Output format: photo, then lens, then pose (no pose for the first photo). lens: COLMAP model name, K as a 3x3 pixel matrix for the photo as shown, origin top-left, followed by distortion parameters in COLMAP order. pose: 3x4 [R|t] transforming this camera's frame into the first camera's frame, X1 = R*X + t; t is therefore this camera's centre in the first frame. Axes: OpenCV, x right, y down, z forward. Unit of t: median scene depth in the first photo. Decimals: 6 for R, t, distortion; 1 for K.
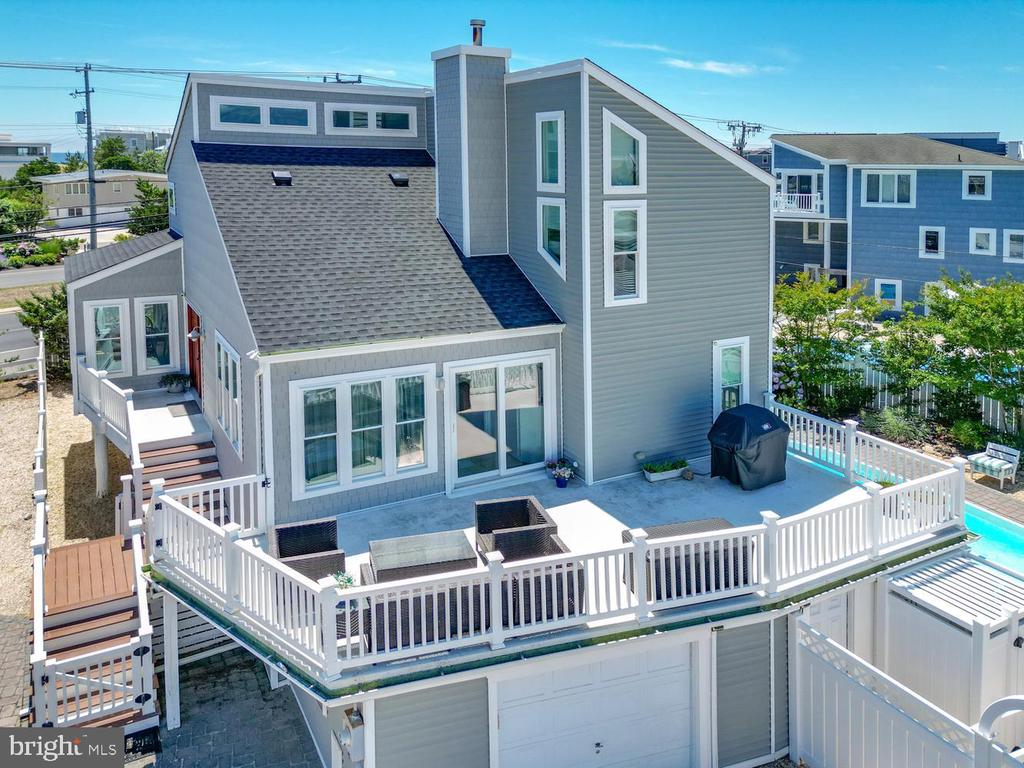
lens RADIAL K [[717.7, 0, 512.0], [0, 717.7, 384.0], [0, 0, 1]] dist [0.036423, -0.002814]
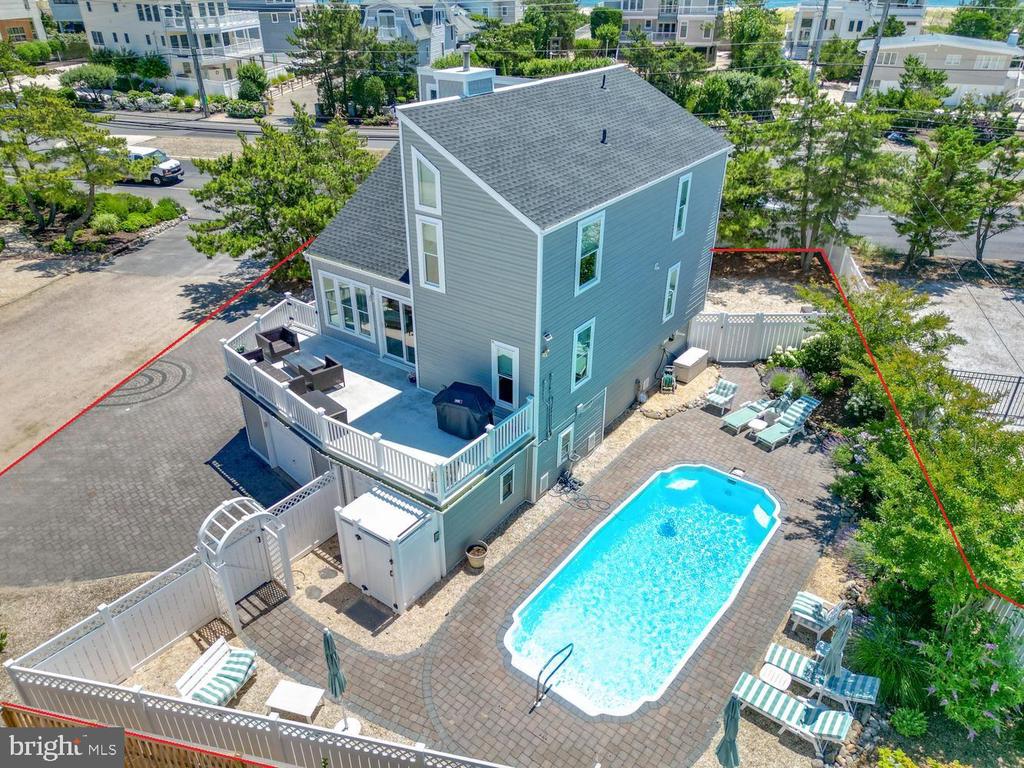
lens RADIAL K [[717.7, 0, 512.0], [0, 717.7, 384.0], [0, 0, 1]] dist [0.036423, -0.002814]
pose [[0.373156, 0.413084, -0.830733, 1.731408], [-0.241337, 0.907803, 0.343002, -0.541621], [0.895830, 0.072493, 0.438444, 0.500444]]
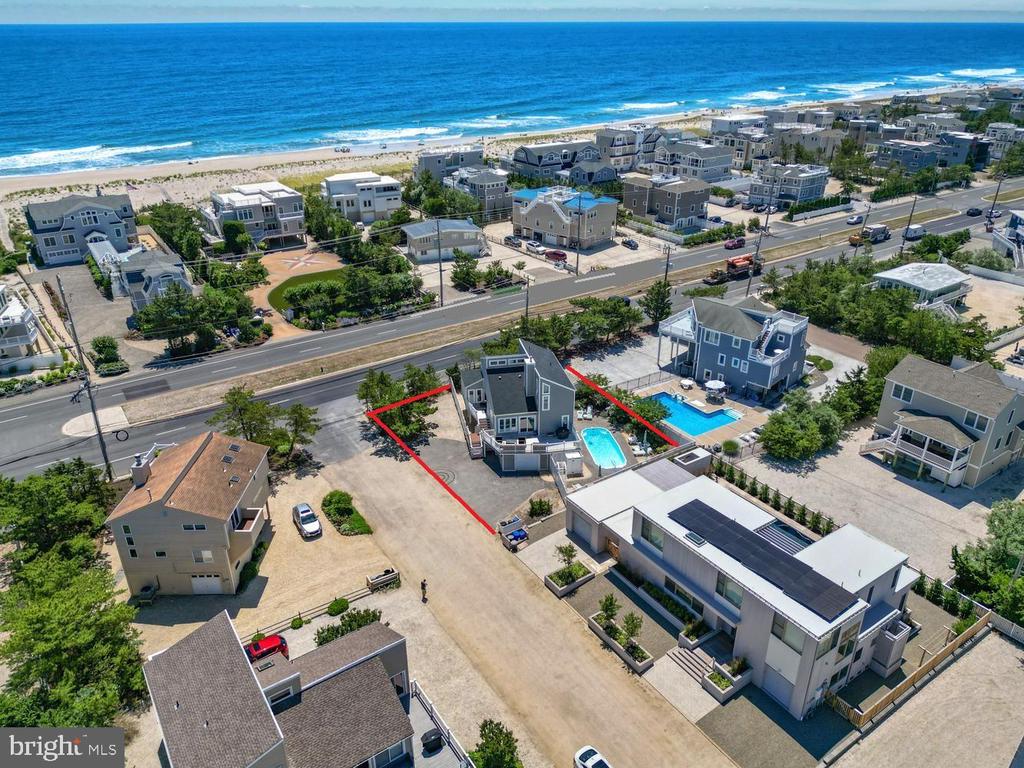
lens RADIAL K [[717.7, 0, 512.0], [0, 717.7, 384.0], [0, 0, 1]] dist [0.036423, -0.002814]
pose [[0.939698, 0.107376, -0.324711, 2.142840], [-0.054999, 0.984524, 0.166398, -1.540205], [0.337553, -0.138505, 0.931061, -5.676600]]
